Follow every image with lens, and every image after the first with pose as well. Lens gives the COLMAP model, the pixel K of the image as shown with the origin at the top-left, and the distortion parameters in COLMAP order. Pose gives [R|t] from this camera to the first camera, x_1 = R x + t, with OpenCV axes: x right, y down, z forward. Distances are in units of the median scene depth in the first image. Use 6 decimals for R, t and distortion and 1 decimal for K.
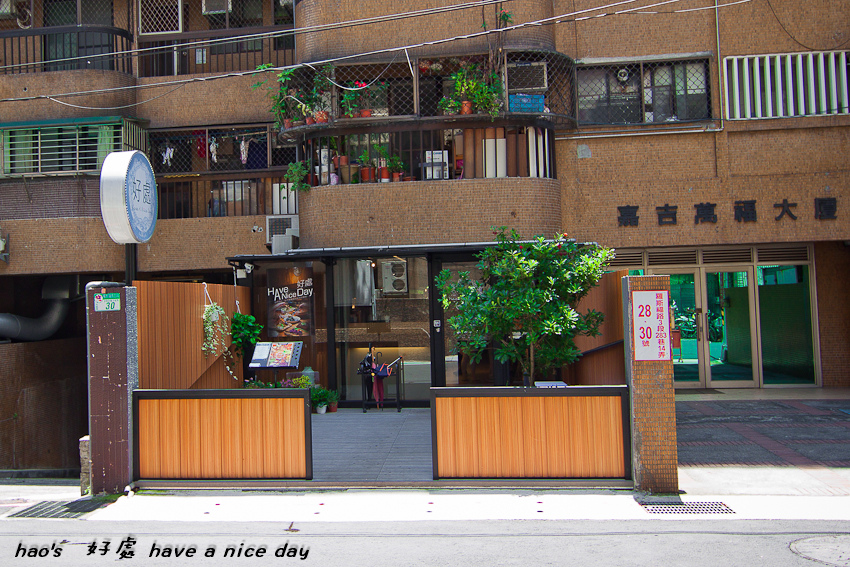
lens RADIAL K [[628.7, 0, 425.0], [0, 628.7, 283.5], [0, 0, 1]] dist [0.000780, 0.000581]
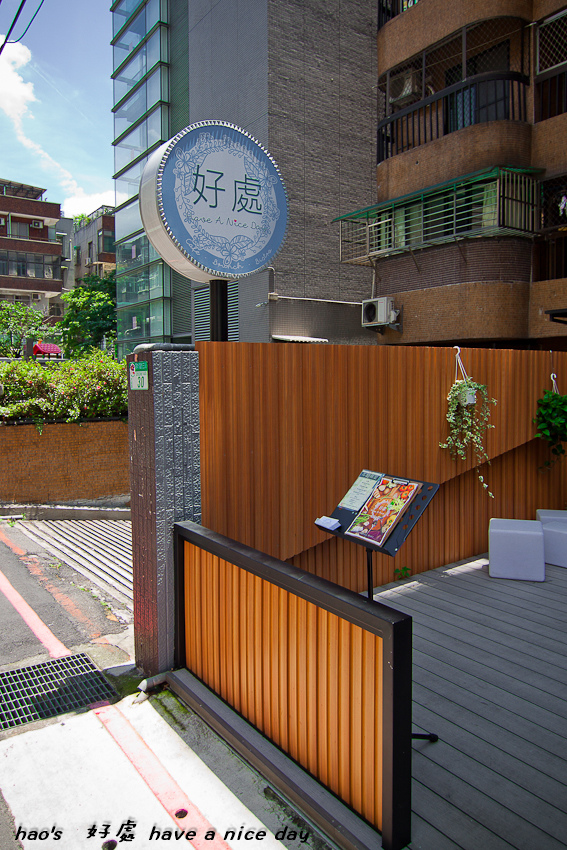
lens RADIAL K [[599.2, 0, 282.9], [0, 599.2, 408.4], [0, 0, 1]] dist [-0.006926, -0.006183]
pose [[0.631724, 0.065281, -0.772439, 0.010045], [0.007578, 0.995880, 0.090363, 0.002313], [0.775156, -0.062938, 0.628627, 0.185652]]
